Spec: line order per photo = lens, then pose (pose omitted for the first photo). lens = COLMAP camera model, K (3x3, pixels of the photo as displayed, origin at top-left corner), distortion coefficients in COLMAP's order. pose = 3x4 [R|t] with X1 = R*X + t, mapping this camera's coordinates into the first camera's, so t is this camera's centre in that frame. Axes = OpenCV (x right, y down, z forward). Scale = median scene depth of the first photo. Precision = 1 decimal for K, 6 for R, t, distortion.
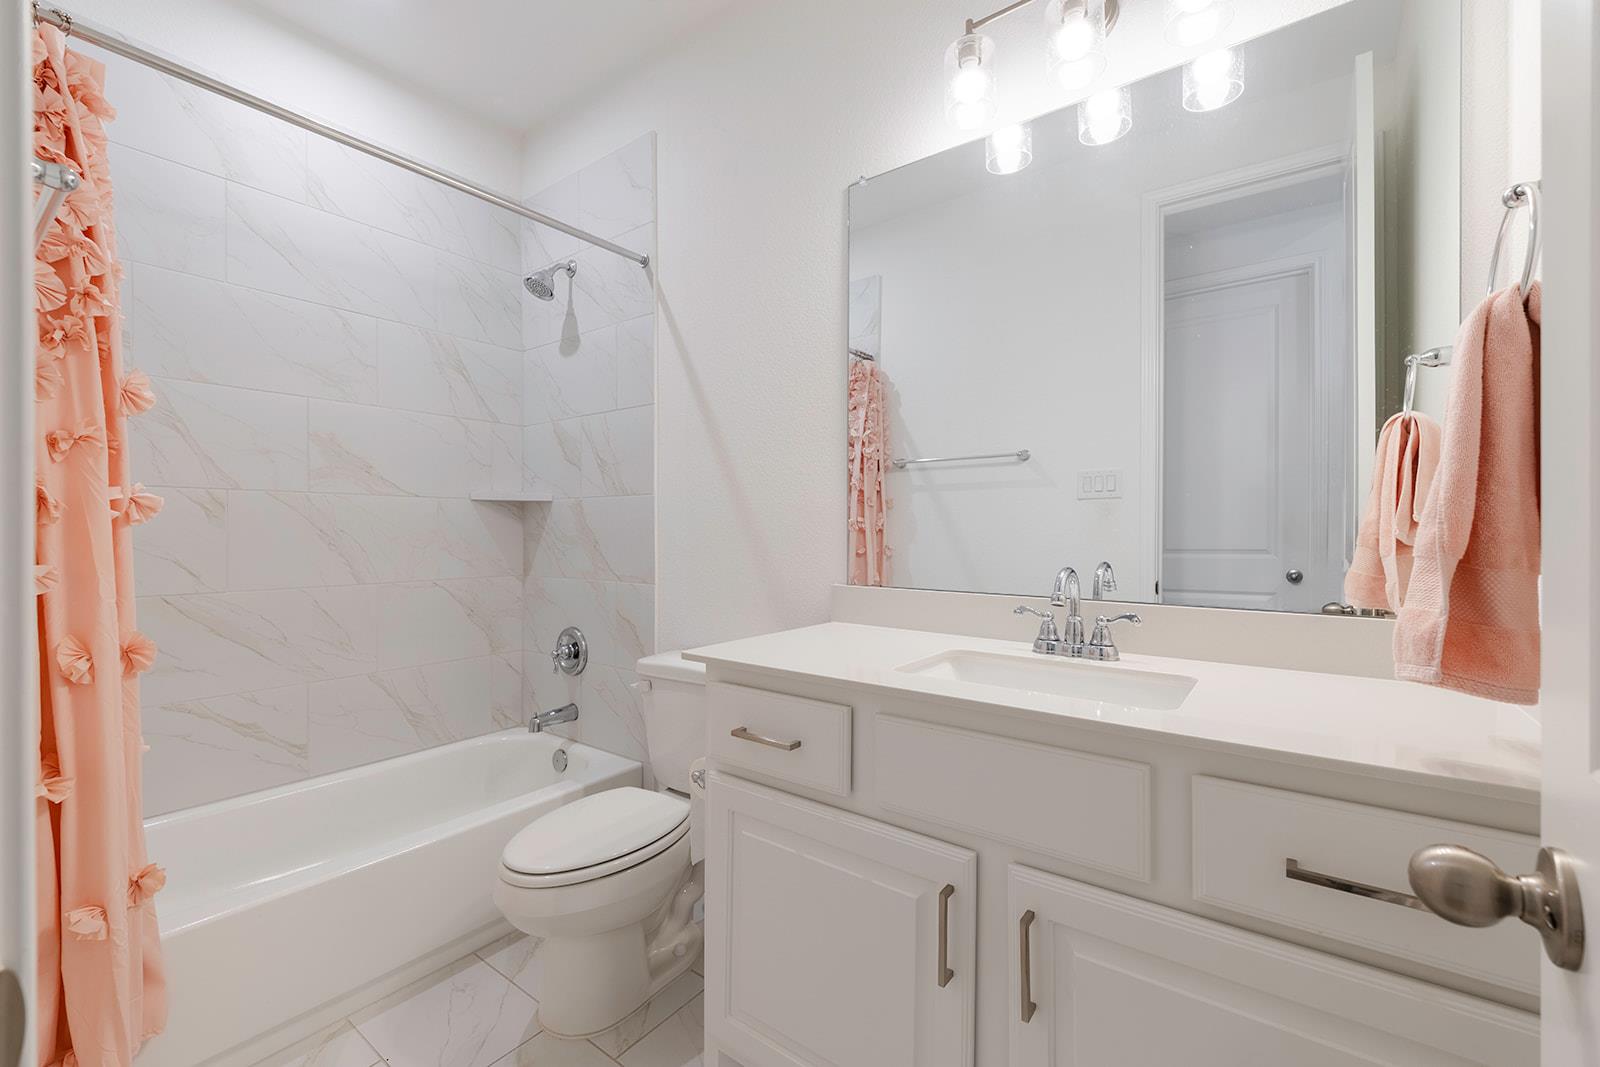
lens RADIAL K [[654.2, 0, 795.9], [0, 654.2, 533.4], [0, 0, 1]] dist [0.000281, -0.000072]
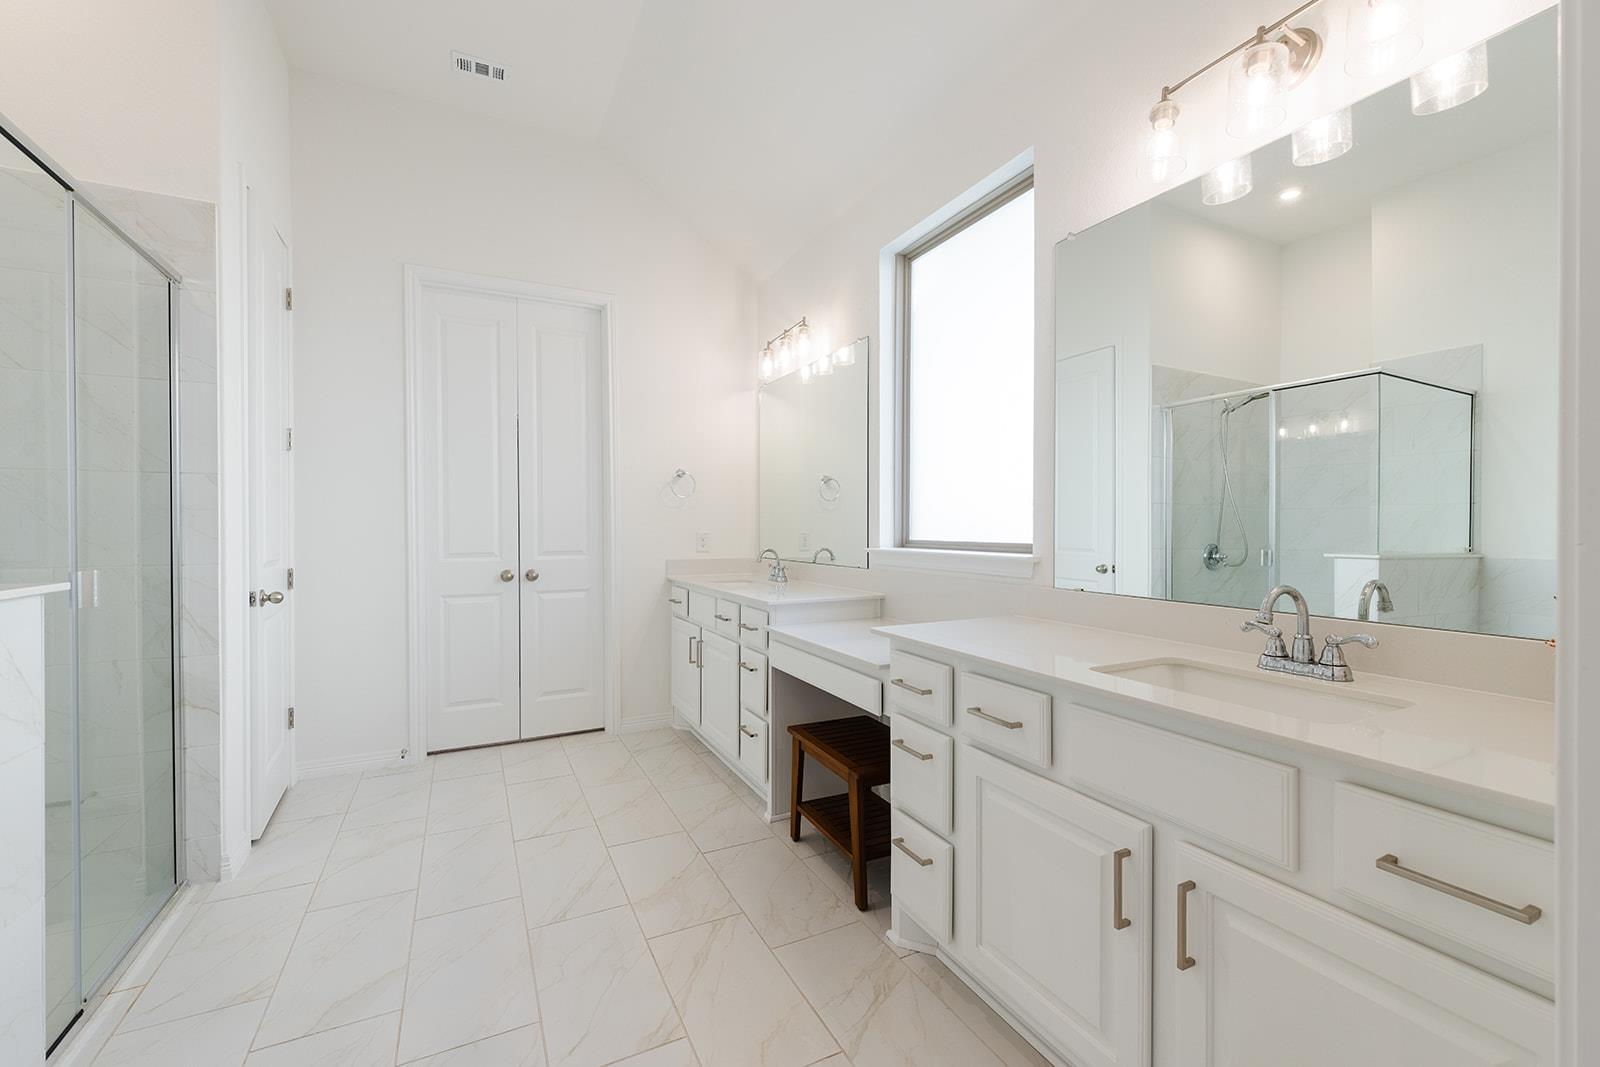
lens RADIAL K [[654.2, 0, 805.6], [0, 654.2, 537.2], [0, 0, 1]] dist [0.000281, -0.000072]
pose [[0.890386, -0.010049, -0.455096, 0.237143], [0.018818, 0.999714, 0.014741, -0.059044], [0.454818, -0.021689, 0.890320, -0.292510]]
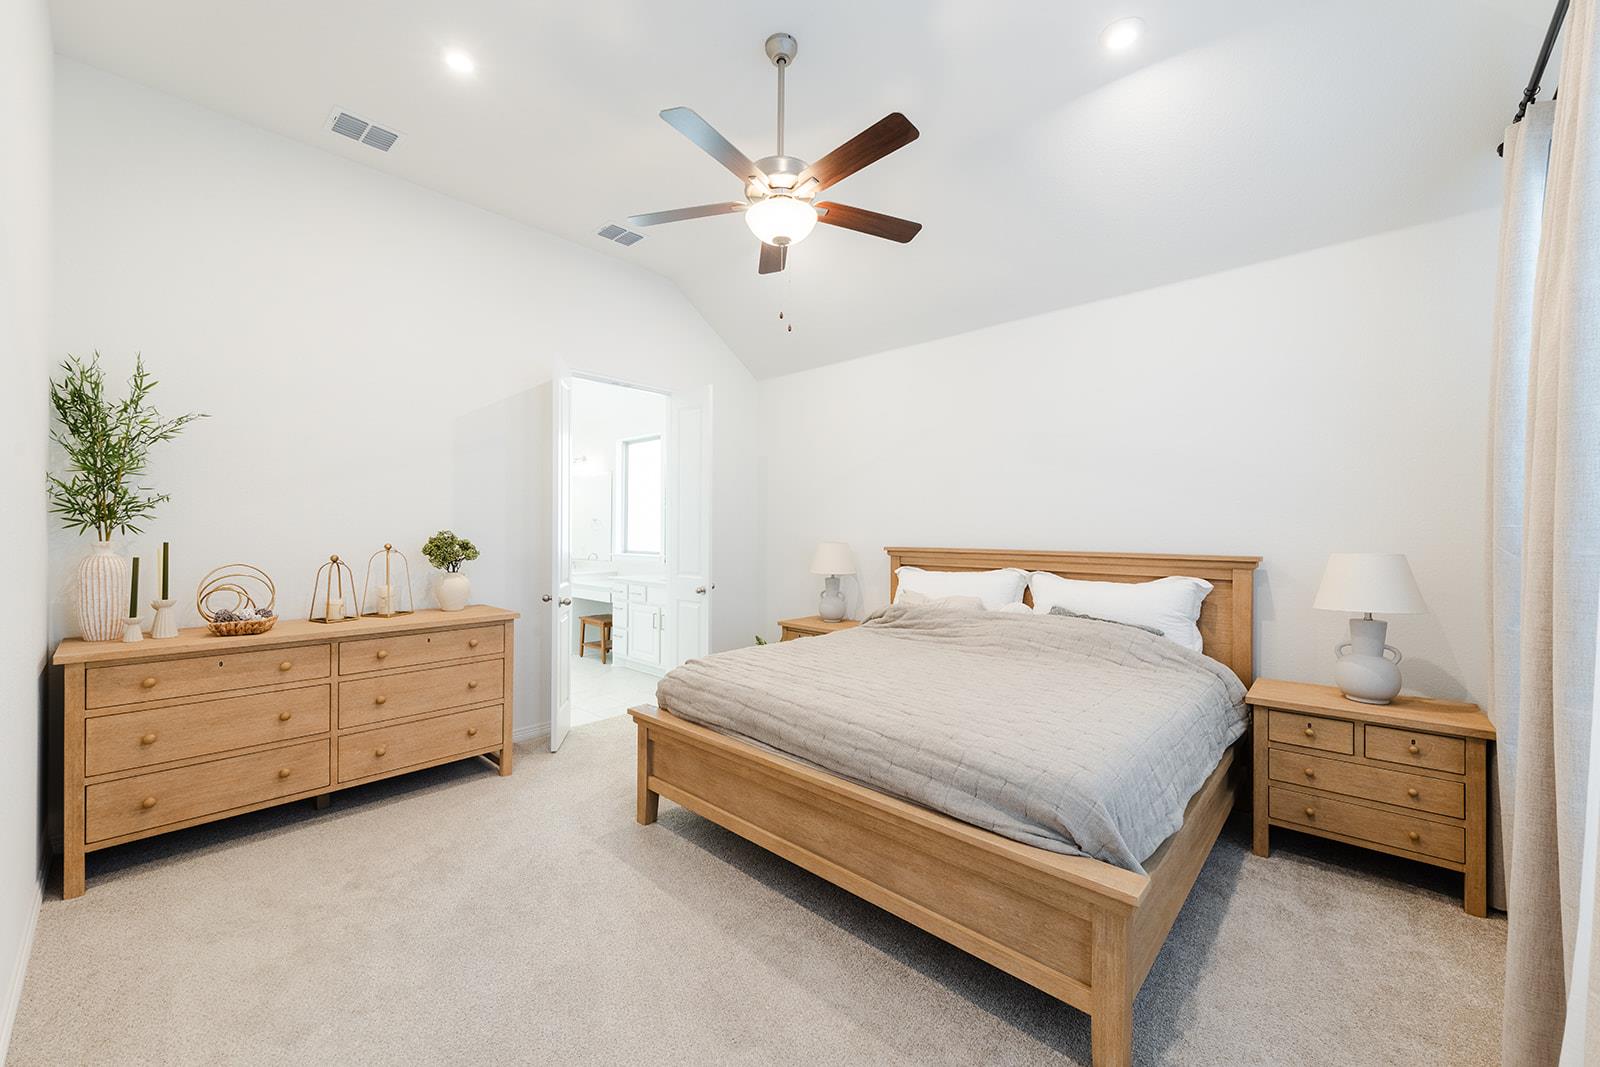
lens RADIAL K [[618.7, 0, 799.0], [0, 618.7, 534.6], [0, 0, 1]] dist [0.000684, 0.000015]
pose [[0.993550, -0.003627, -0.113337, 2.037304], [0.004716, 0.999945, 0.009339, -0.226024], [0.113297, -0.009813, 0.993513, -4.215648]]
